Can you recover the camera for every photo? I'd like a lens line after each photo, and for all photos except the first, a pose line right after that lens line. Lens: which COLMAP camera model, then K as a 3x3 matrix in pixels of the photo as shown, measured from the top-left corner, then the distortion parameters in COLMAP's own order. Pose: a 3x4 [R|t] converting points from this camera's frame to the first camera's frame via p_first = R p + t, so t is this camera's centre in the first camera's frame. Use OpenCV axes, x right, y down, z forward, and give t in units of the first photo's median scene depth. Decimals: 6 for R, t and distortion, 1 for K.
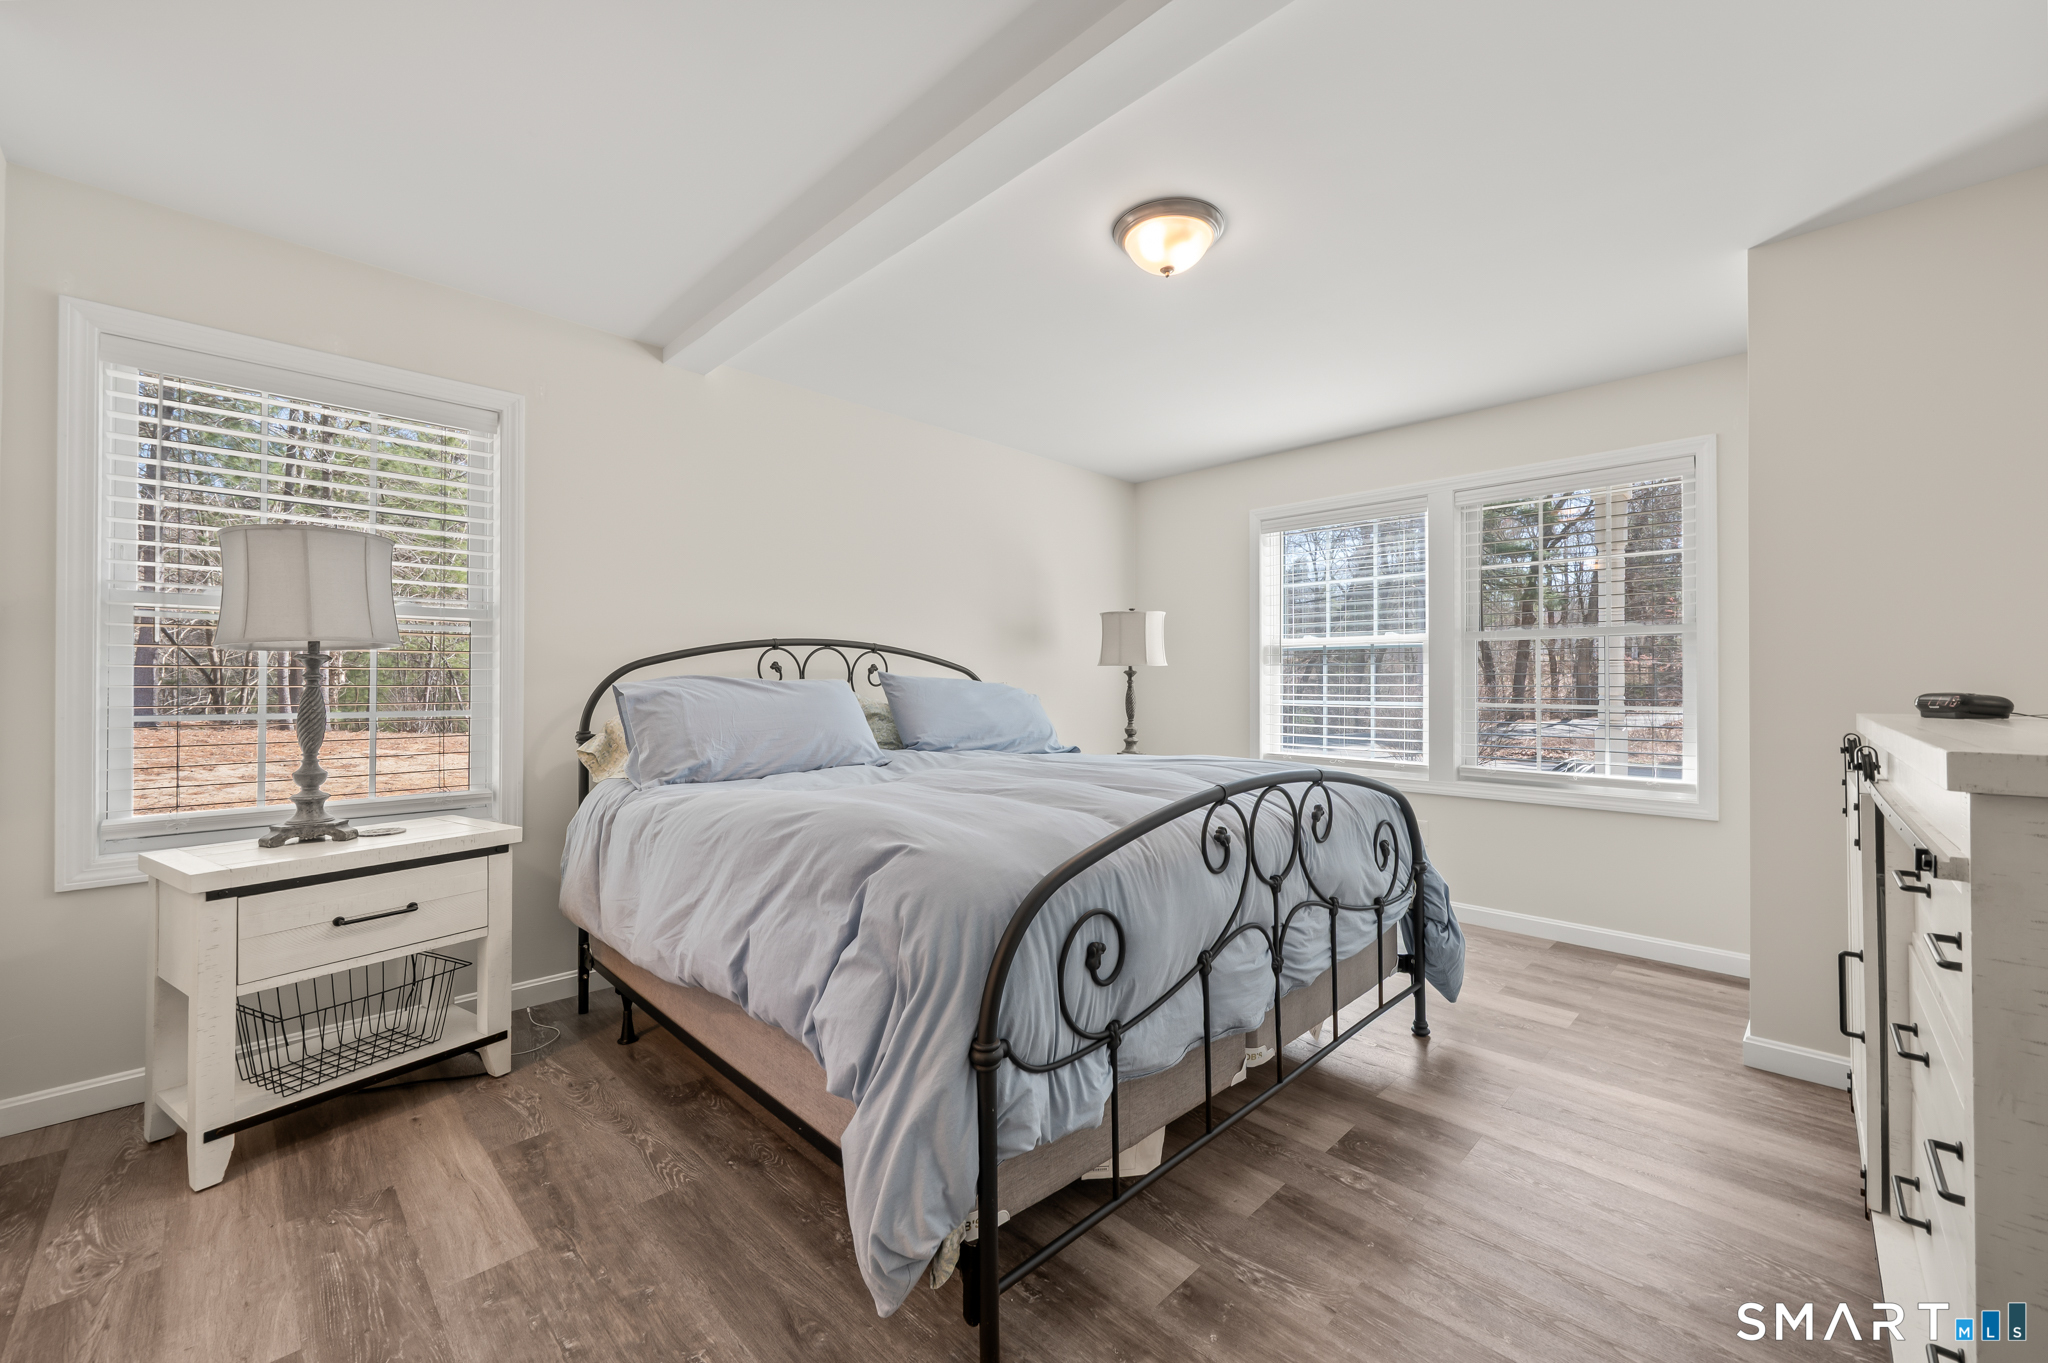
lens RADIAL K [[816.4, 0, 1024.0], [0, 816.4, 681.5], [0, 0, 1]] dist [-0.000053, -0.000101]
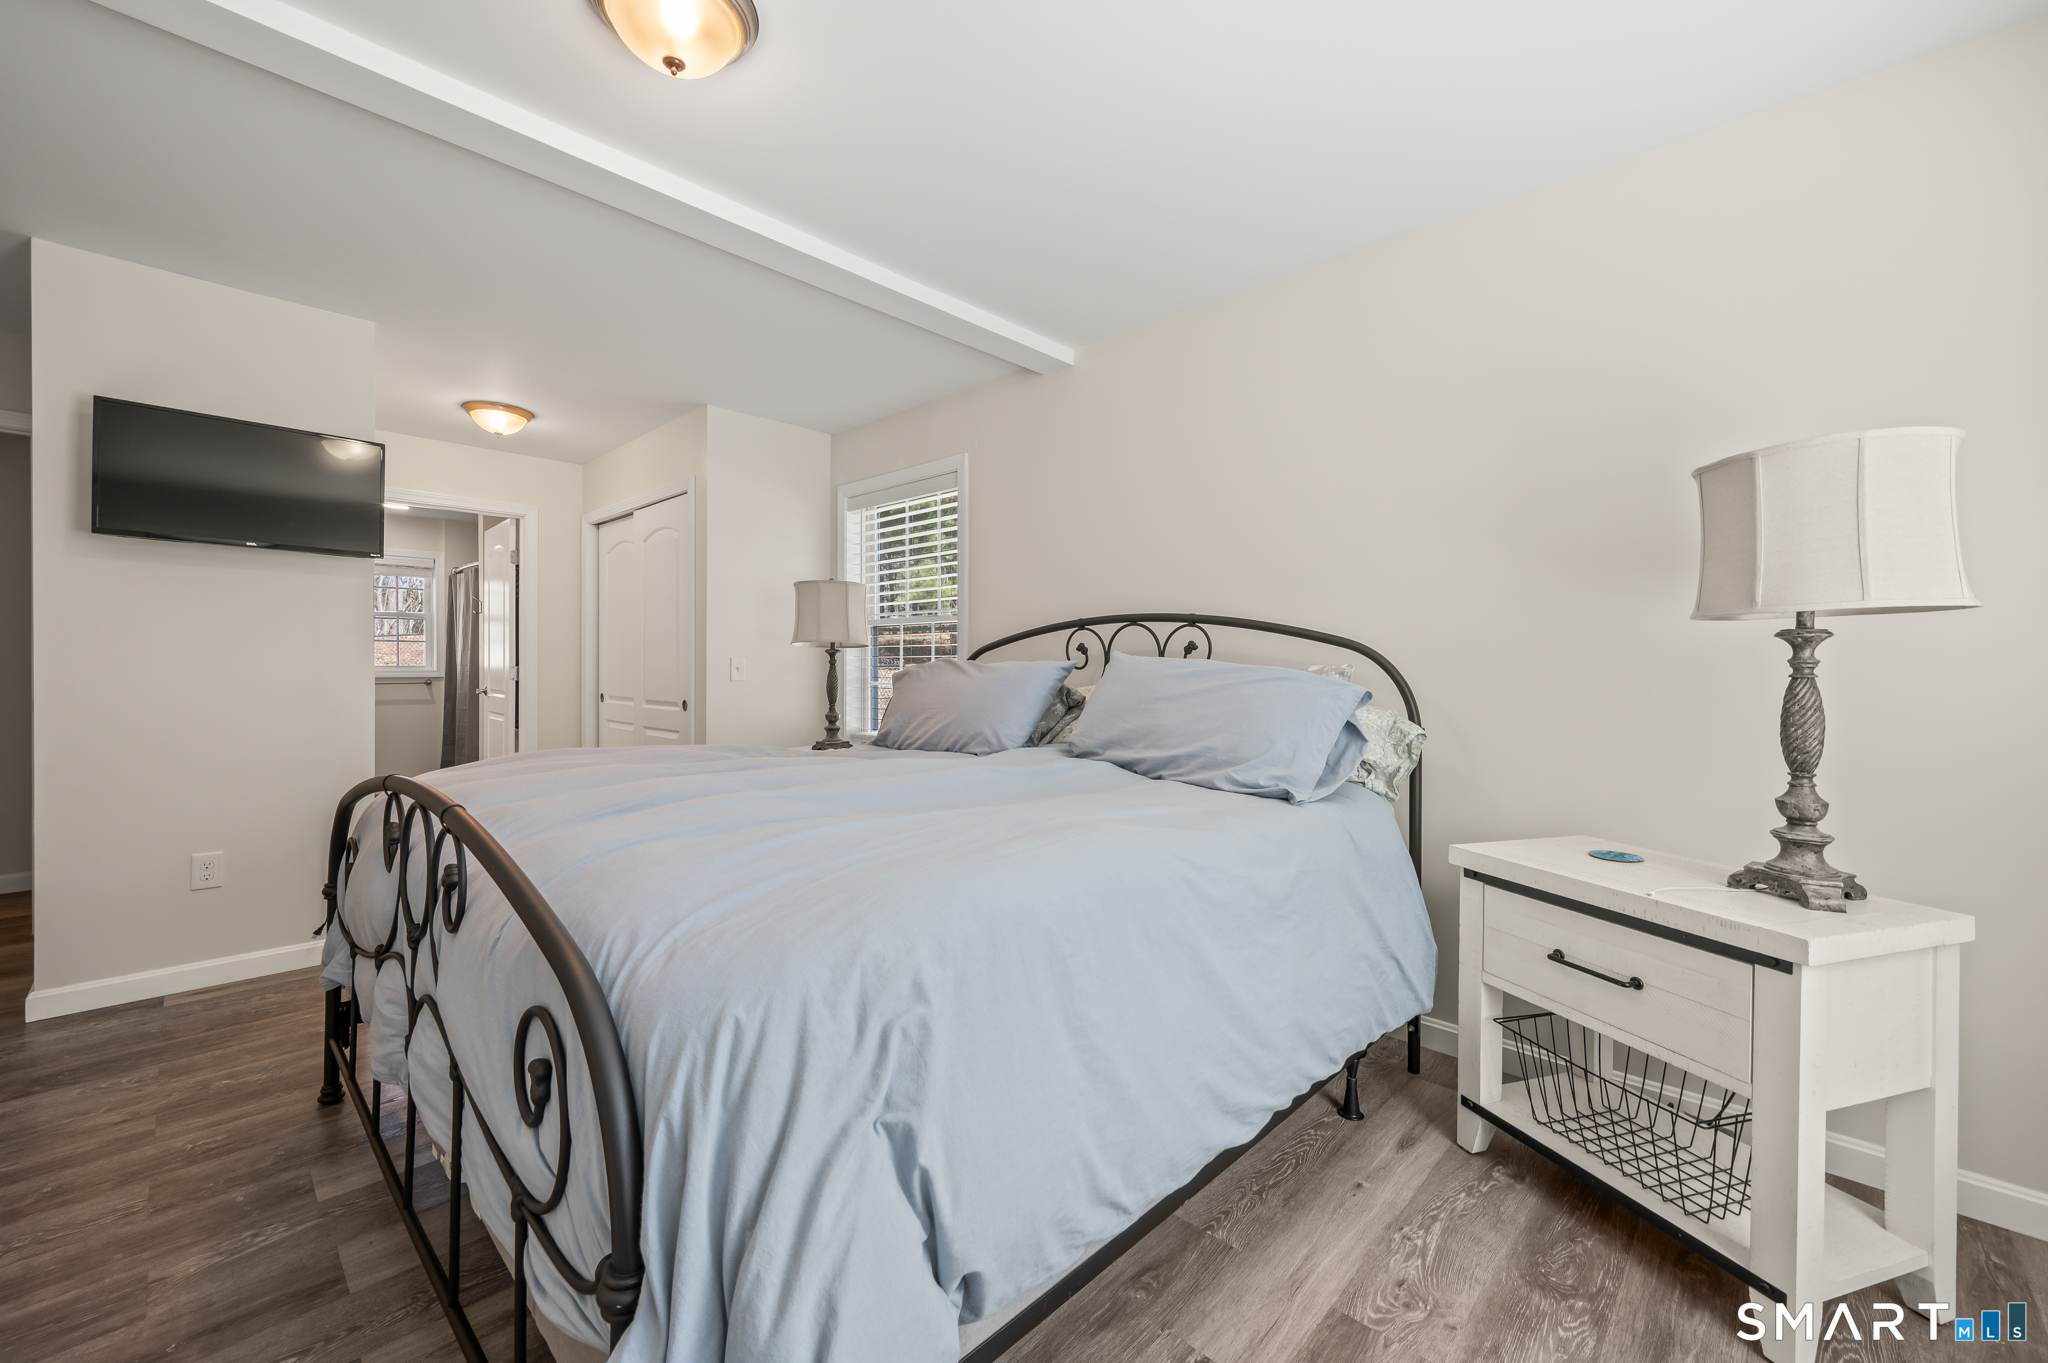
lens RADIAL K [[828.2, 0, 1034.0], [0, 828.2, 669.2], [0, 0, 1]] dist [0.002514, 0.000106]
pose [[0.018065, 0.006322, -0.999817, 0.636002], [0.002670, 0.999976, 0.006371, -0.000408], [0.999833, -0.002785, 0.018048, 0.920562]]
